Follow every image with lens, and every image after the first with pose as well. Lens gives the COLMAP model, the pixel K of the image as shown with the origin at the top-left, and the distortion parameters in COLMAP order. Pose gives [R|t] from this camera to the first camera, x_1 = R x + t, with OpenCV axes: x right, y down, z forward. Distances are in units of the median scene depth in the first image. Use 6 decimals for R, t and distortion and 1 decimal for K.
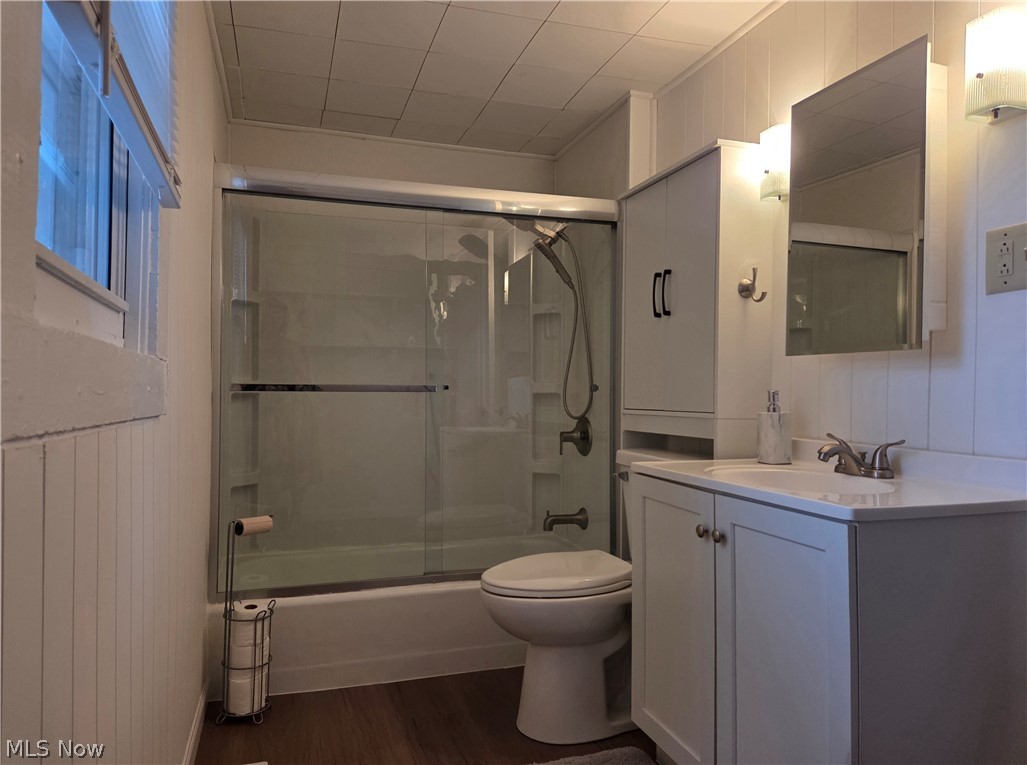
lens RADIAL K [[706.6, 0, 511.5], [0, 706.6, 385.4], [0, 0, 1]] dist [0.054602, -0.011993]
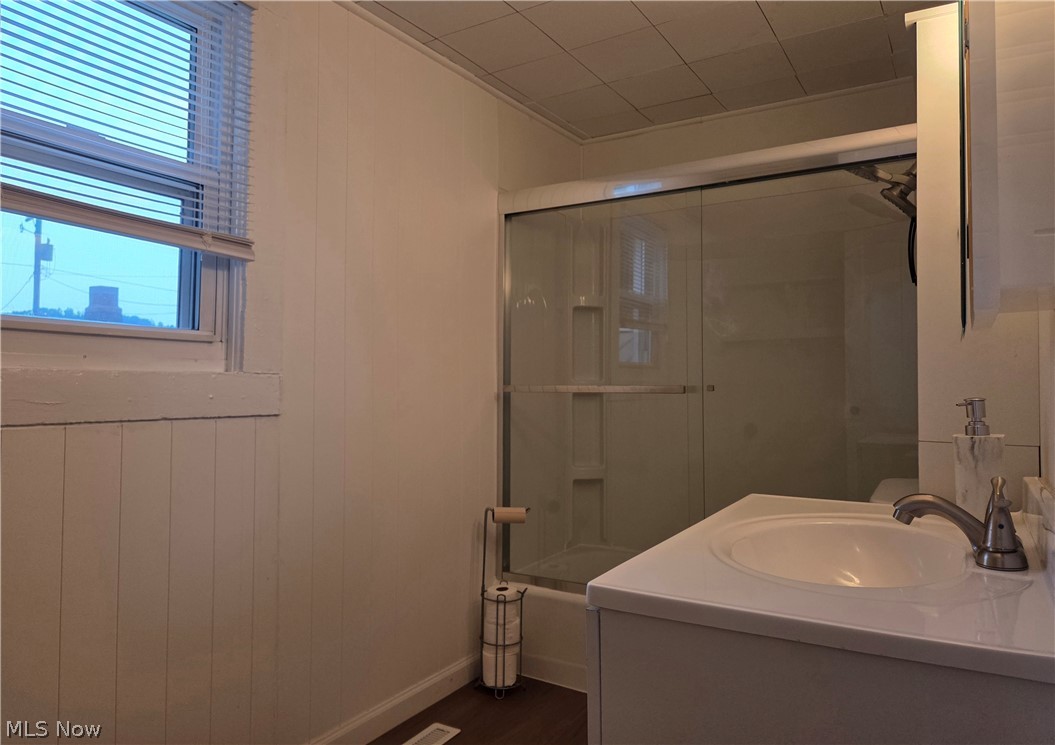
lens RADIAL K [[740.5, 0, 542.4], [0, 740.5, 352.8], [0, 0, 1]] dist [0.065050, 0.000915]
pose [[0.669864, -0.033450, -0.741730, 0.539722], [0.009983, 0.999300, -0.036051, -0.011155], [0.742417, 0.016745, 0.669729, 0.271687]]
